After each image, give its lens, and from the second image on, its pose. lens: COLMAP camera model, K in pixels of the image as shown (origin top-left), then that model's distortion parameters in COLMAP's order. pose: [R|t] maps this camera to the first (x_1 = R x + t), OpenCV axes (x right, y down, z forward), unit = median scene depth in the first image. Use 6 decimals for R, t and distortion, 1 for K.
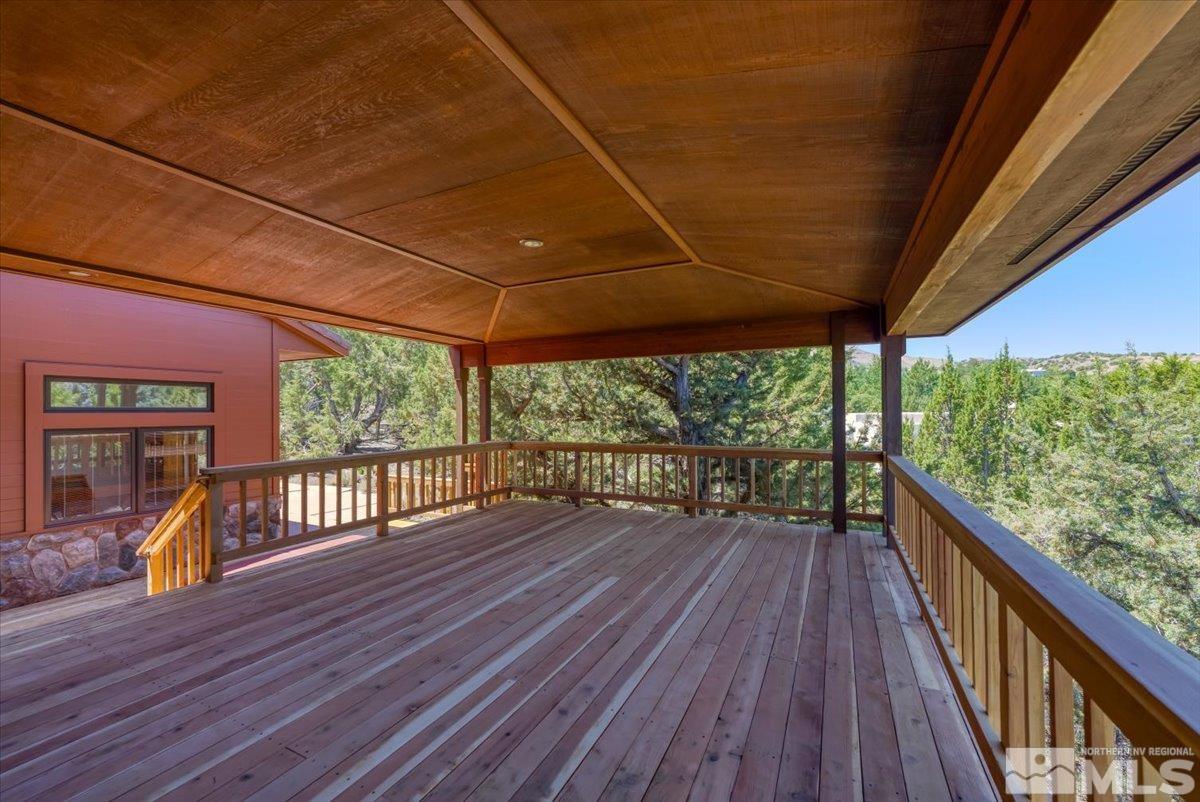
lens RADIAL K [[481.6, 0, 588.0], [0, 481.6, 411.9], [0, 0, 1]] dist [-0.016195, 0.001303]
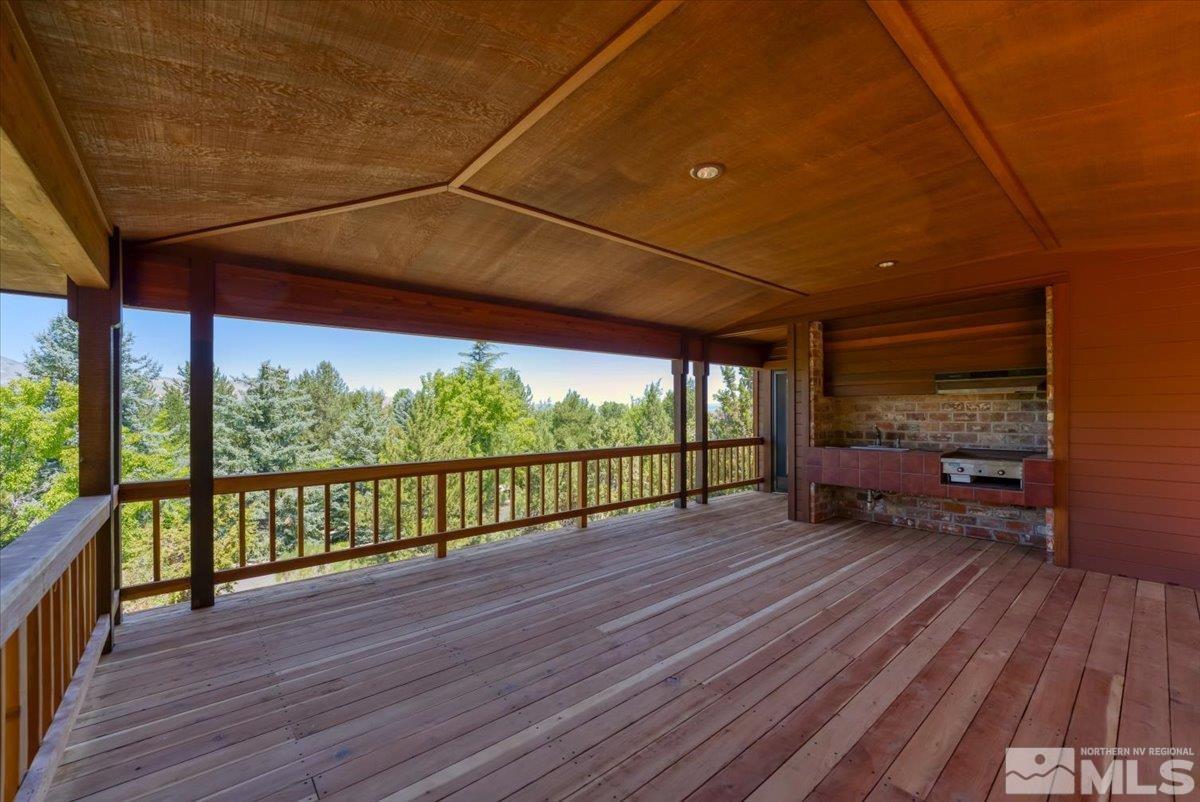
lens RADIAL K [[481.6, 0, 600.7], [0, 481.6, 409.7], [0, 0, 1]] dist [-0.016195, 0.001303]
pose [[-0.929624, 0.011718, 0.368324, -0.254084], [0.009437, 0.999924, -0.007995, 0.001499], [-0.368389, -0.003957, -0.929663, 1.908990]]
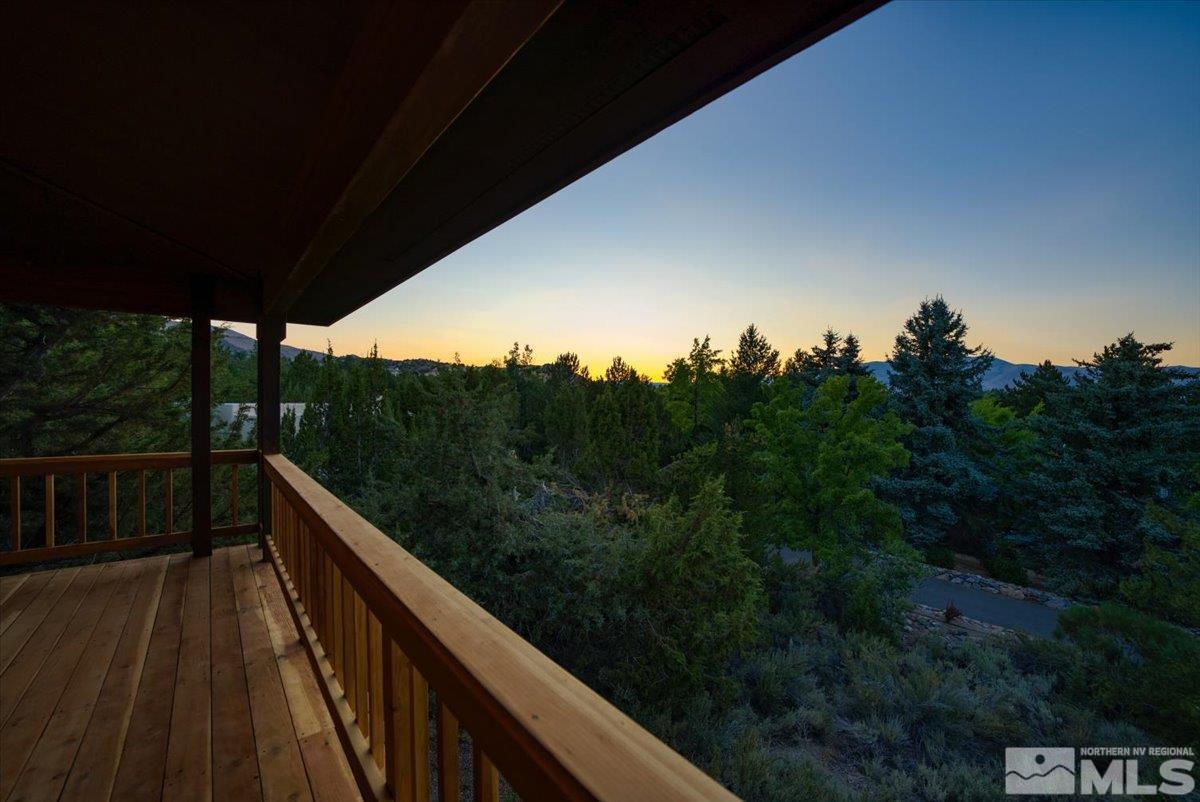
lens RADIAL K [[481.6, 0, 591.1], [0, 481.6, 412.0], [0, 0, 1]] dist [-0.016195, 0.001303]
pose [[0.410184, -0.006074, 0.911982, 0.104759], [-0.015060, 0.999796, 0.013432, -0.008230], [-0.911878, -0.019244, 0.410009, 0.139148]]
